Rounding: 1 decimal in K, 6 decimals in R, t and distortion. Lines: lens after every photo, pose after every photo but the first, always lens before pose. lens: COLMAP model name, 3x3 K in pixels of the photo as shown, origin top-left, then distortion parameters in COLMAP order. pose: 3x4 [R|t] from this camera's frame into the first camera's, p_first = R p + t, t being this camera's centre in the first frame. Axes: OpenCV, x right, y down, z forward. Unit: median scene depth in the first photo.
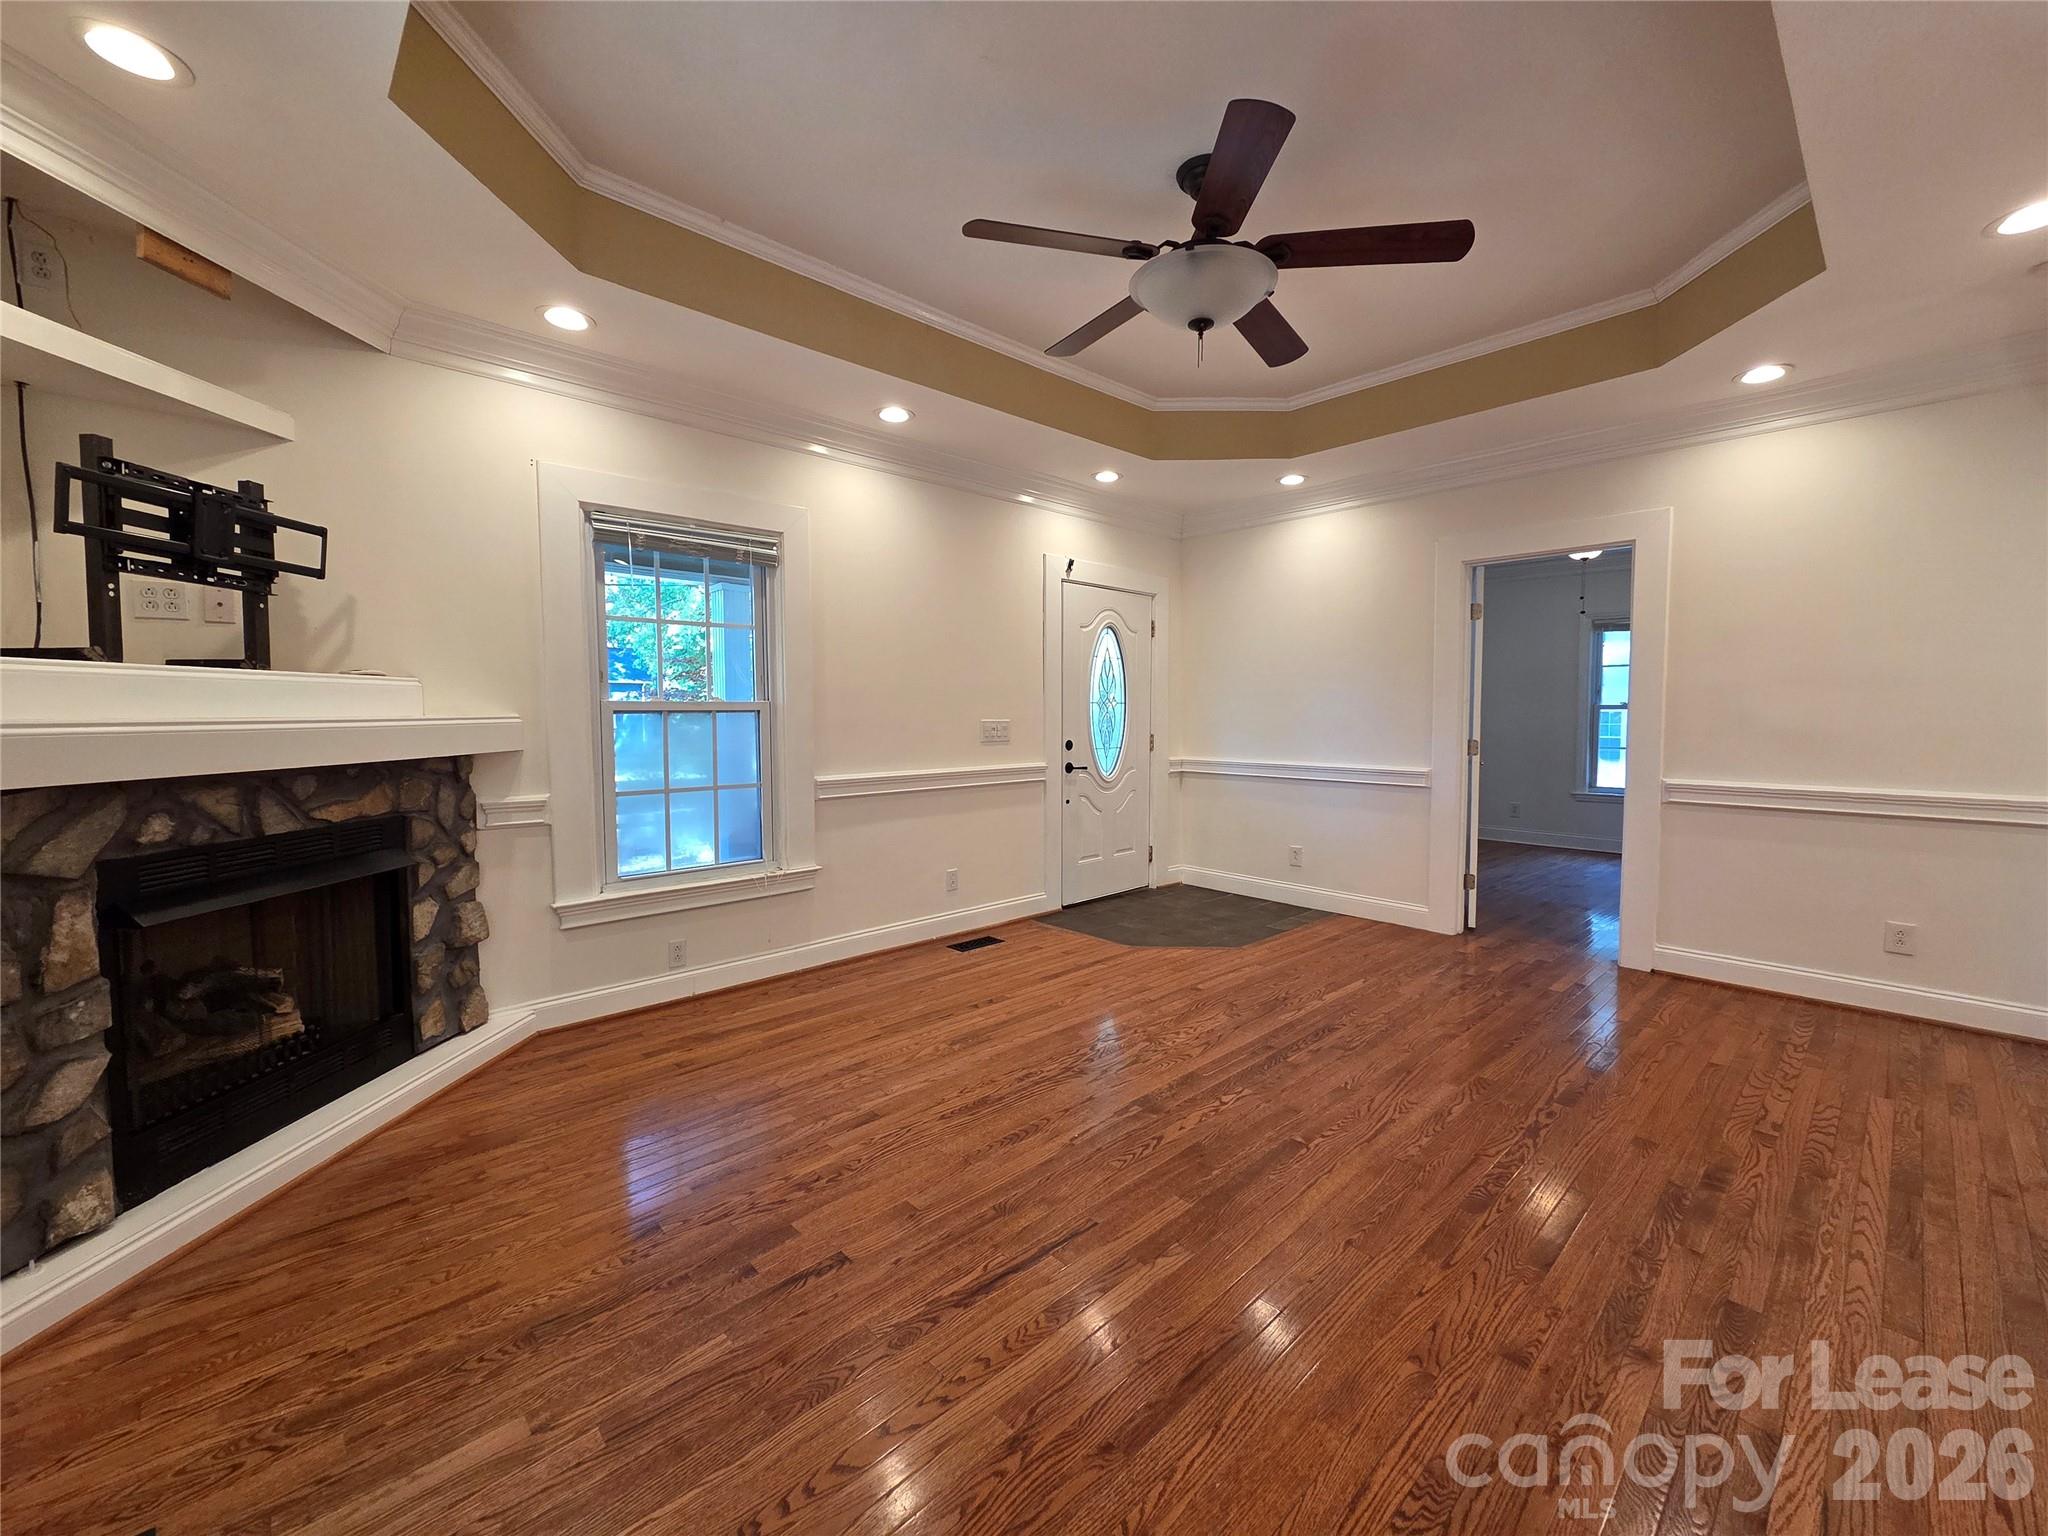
lens RADIAL K [[833.3, 0, 1035.1], [0, 833.3, 756.7], [0, 0, 1]] dist [0.002443, 0.000073]
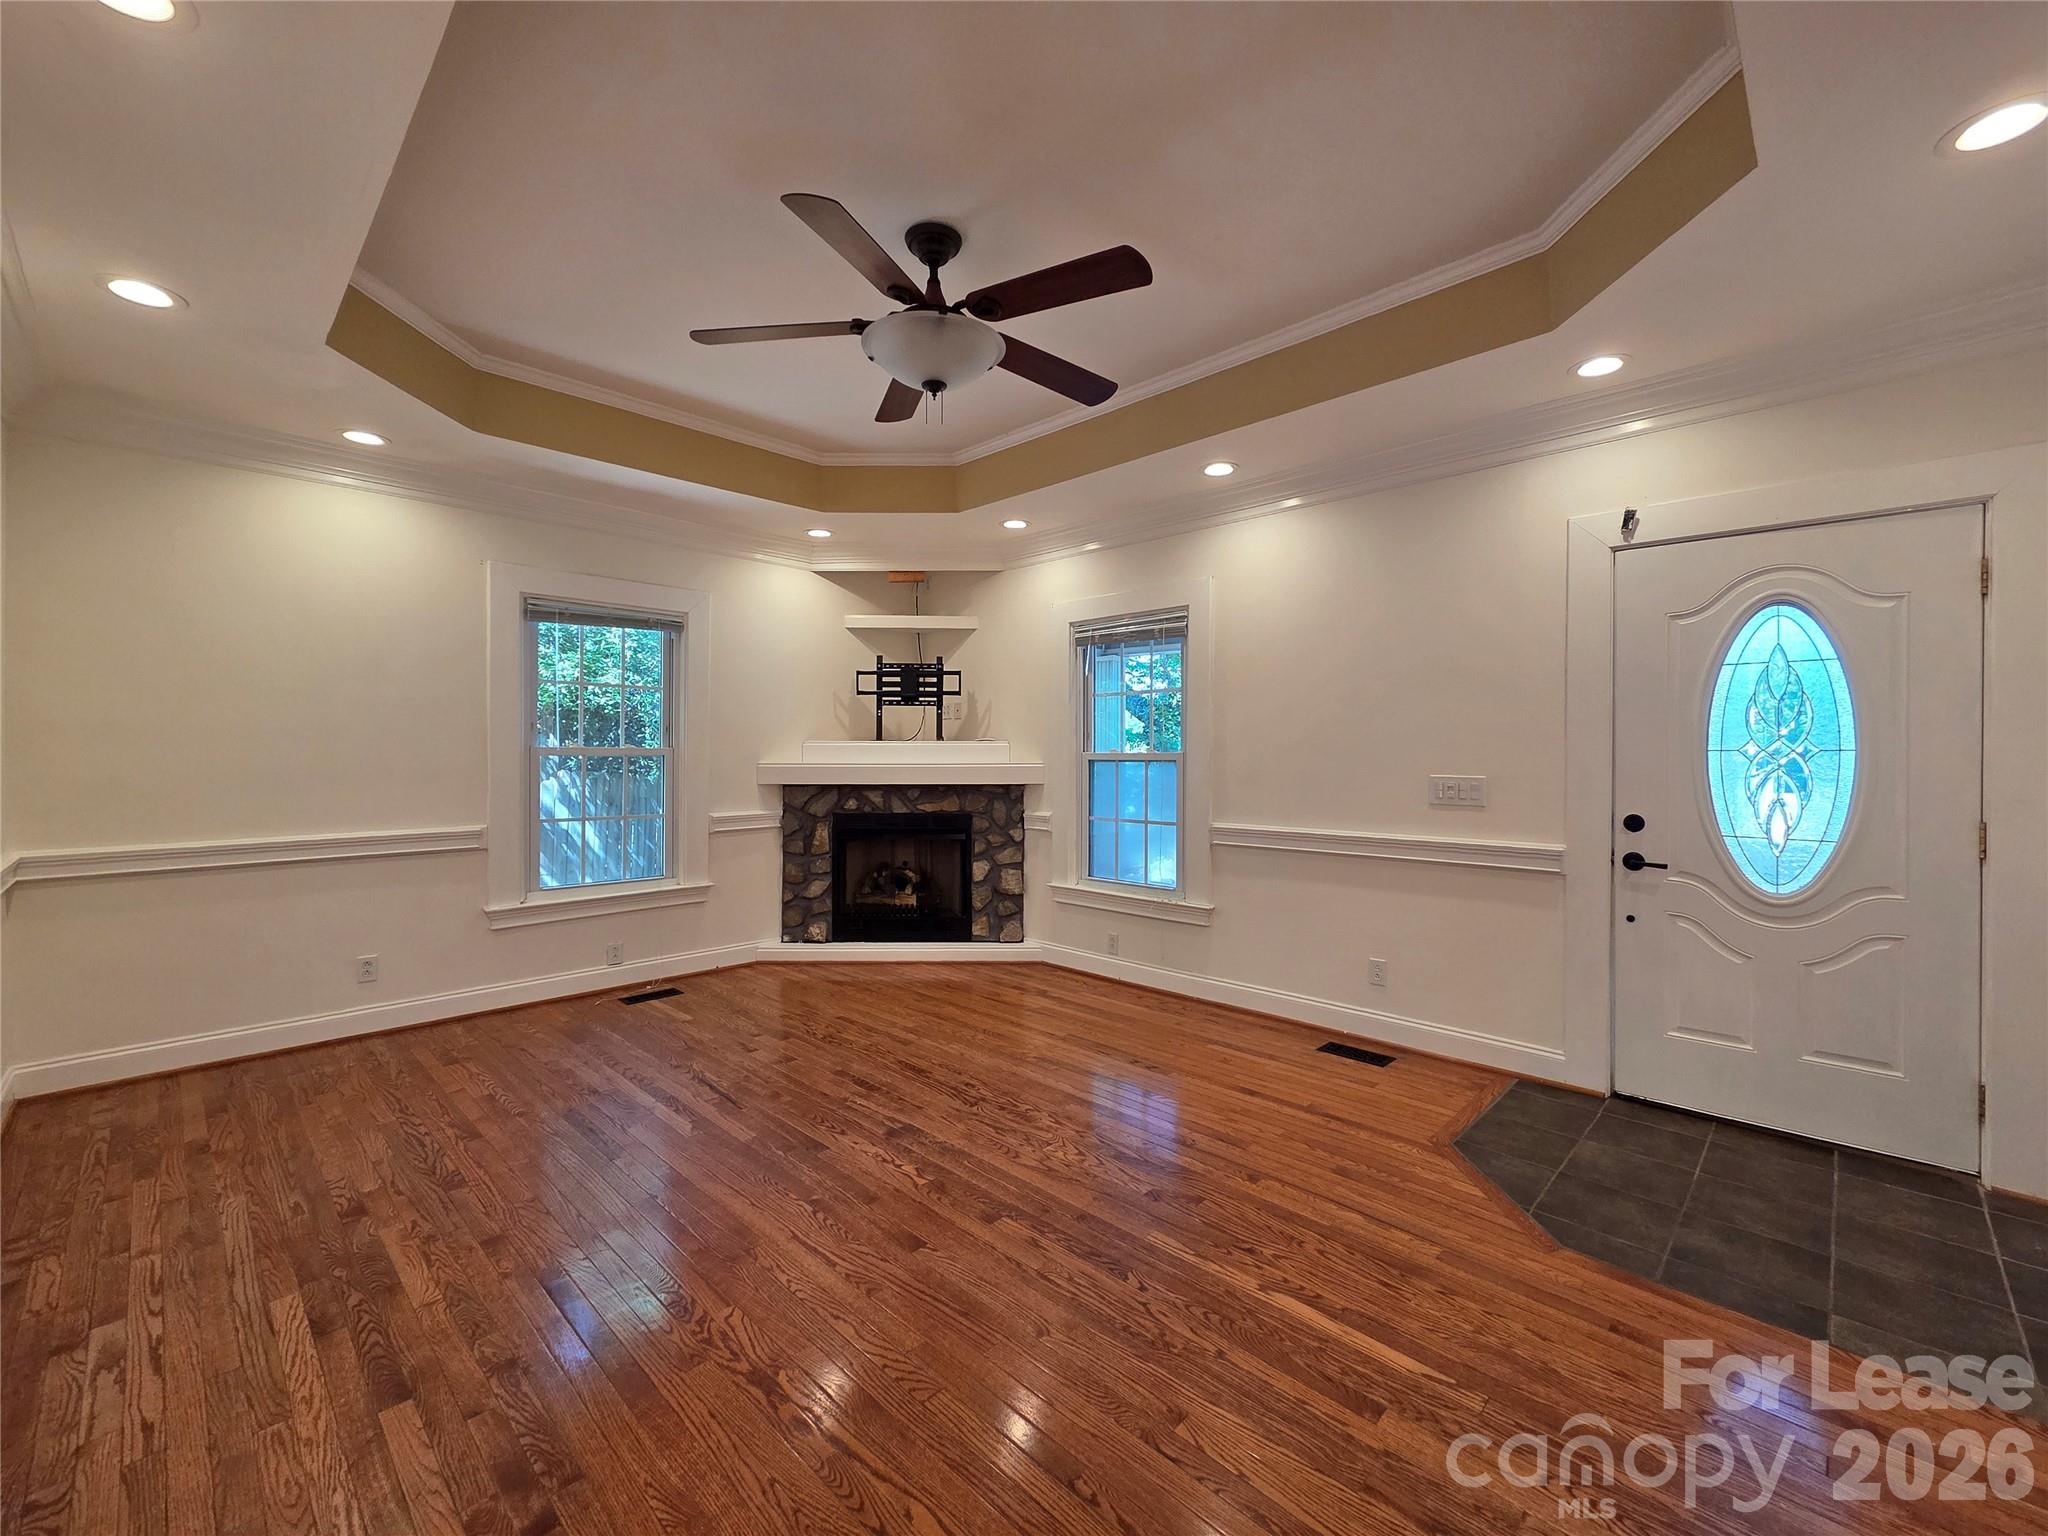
lens RADIAL K [[838.6, 0, 1035.7], [0, 838.6, 758.2], [0, 0, 1]] dist [0.001960, 0.000115]
pose [[0.041562, 0.005185, -0.999122, 1.104017], [-0.056494, 0.998399, 0.002831, -0.067080], [0.997537, 0.056327, 0.041788, 0.994478]]
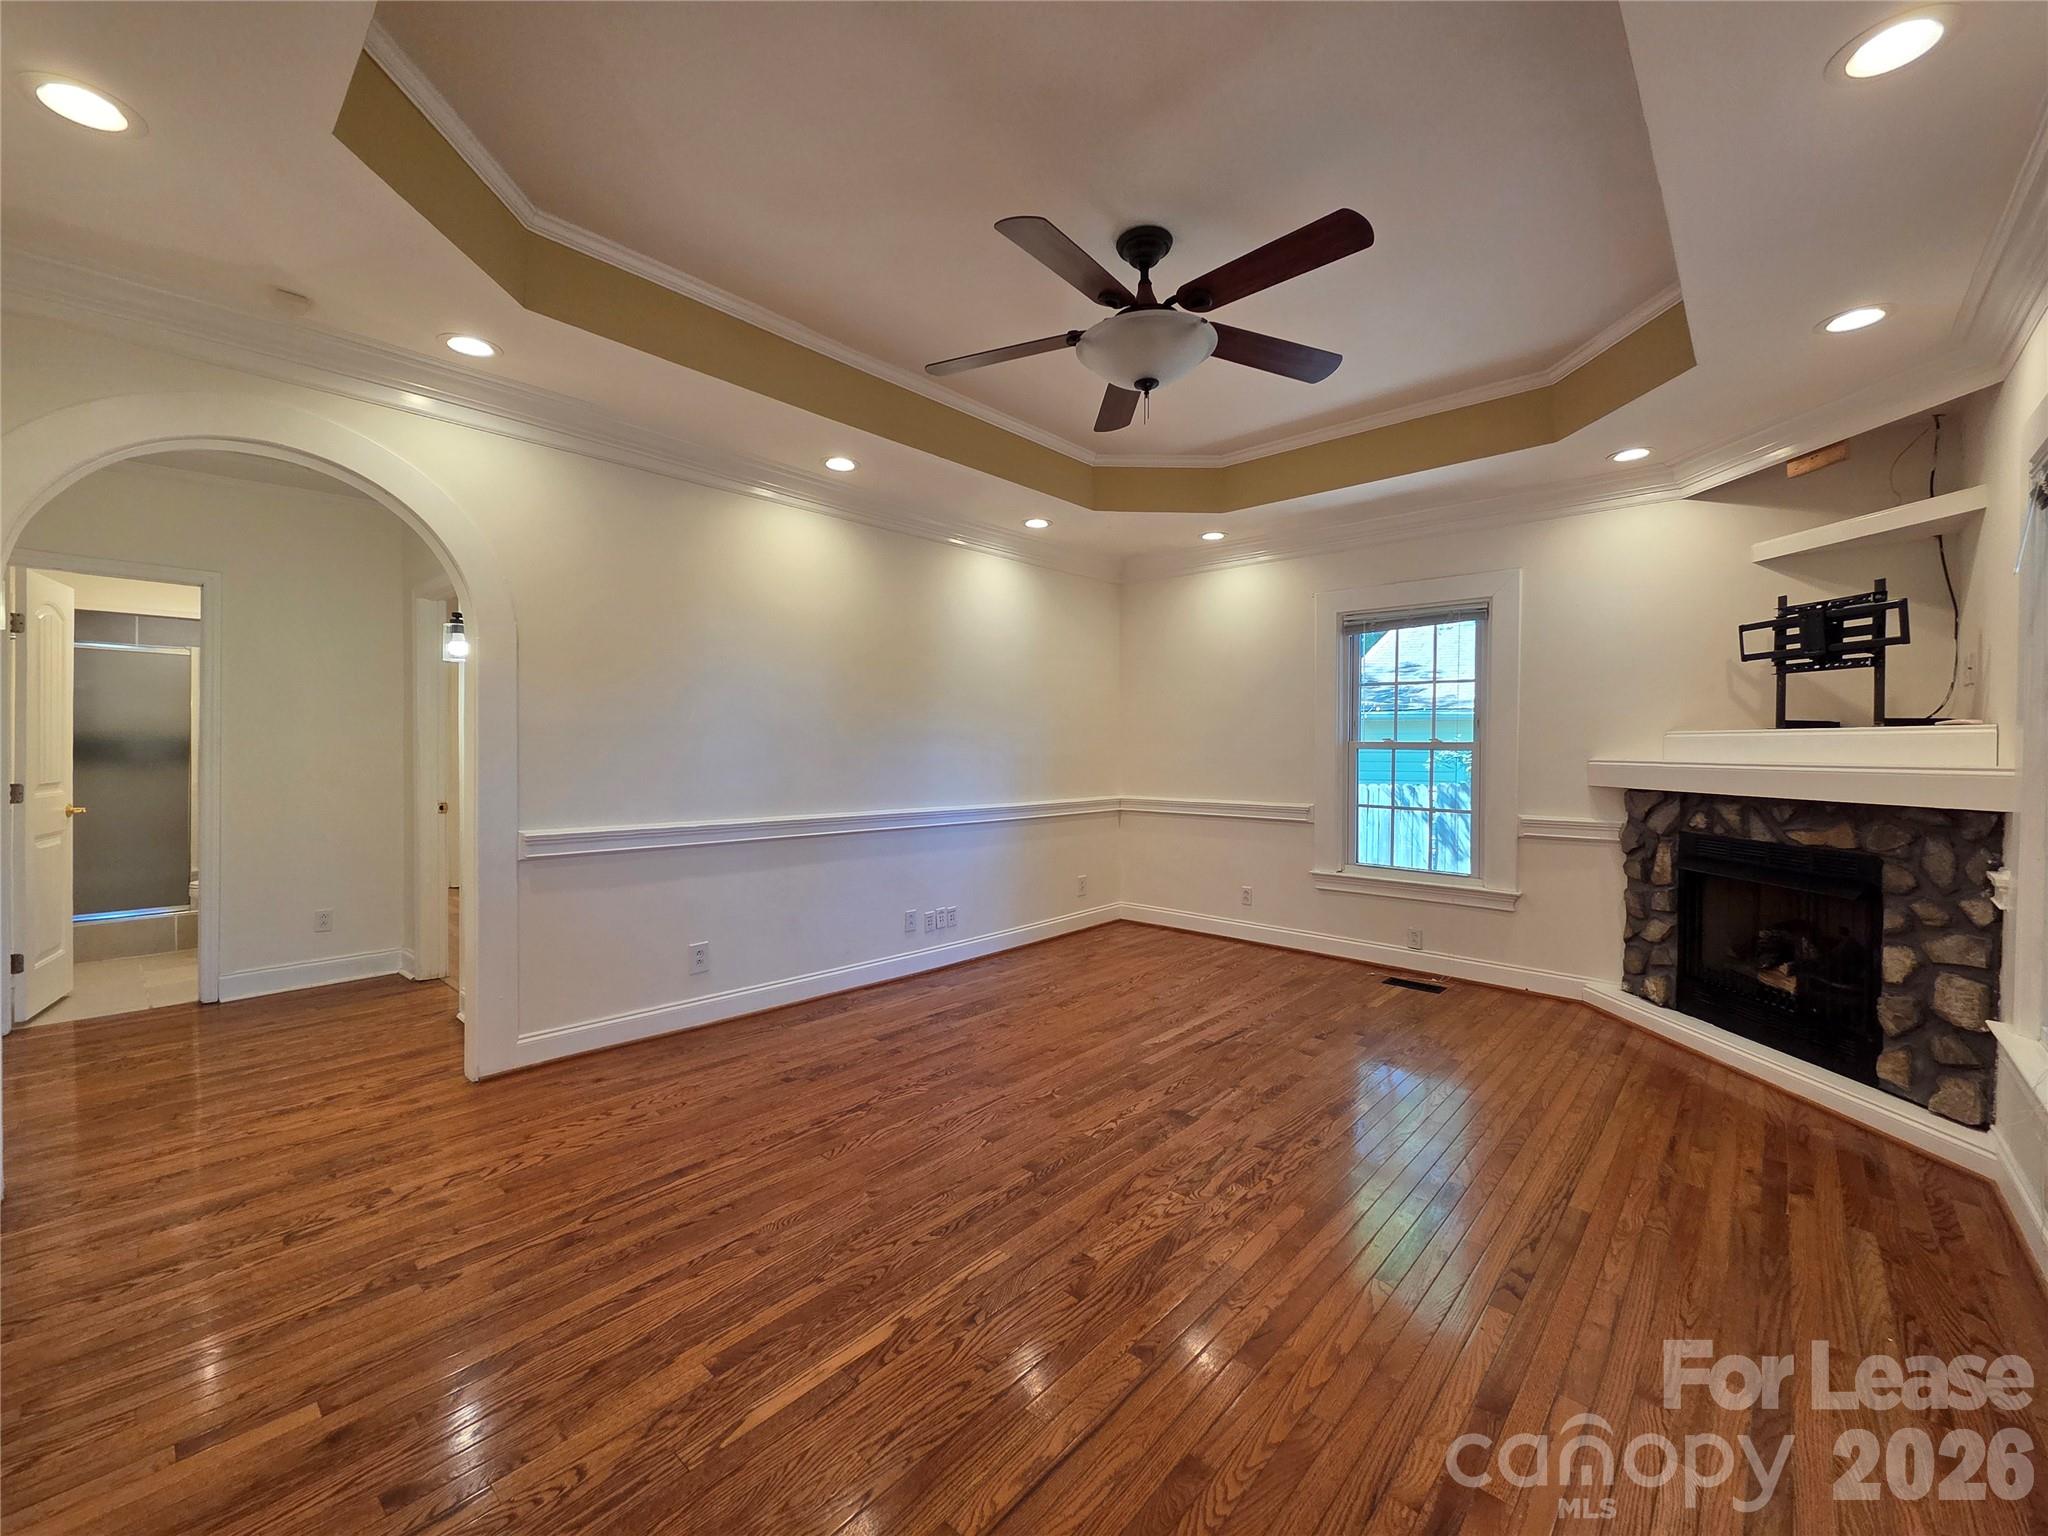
lens RADIAL K [[833.3, 0, 1035.1], [0, 833.3, 756.7], [0, 0, 1]] dist [0.002443, 0.000073]
pose [[-0.997199, -0.004265, -0.074671, 0.372304], [-0.009269, 0.997724, 0.066793, -0.111198], [0.074216, 0.067298, -0.994969, 1.844451]]
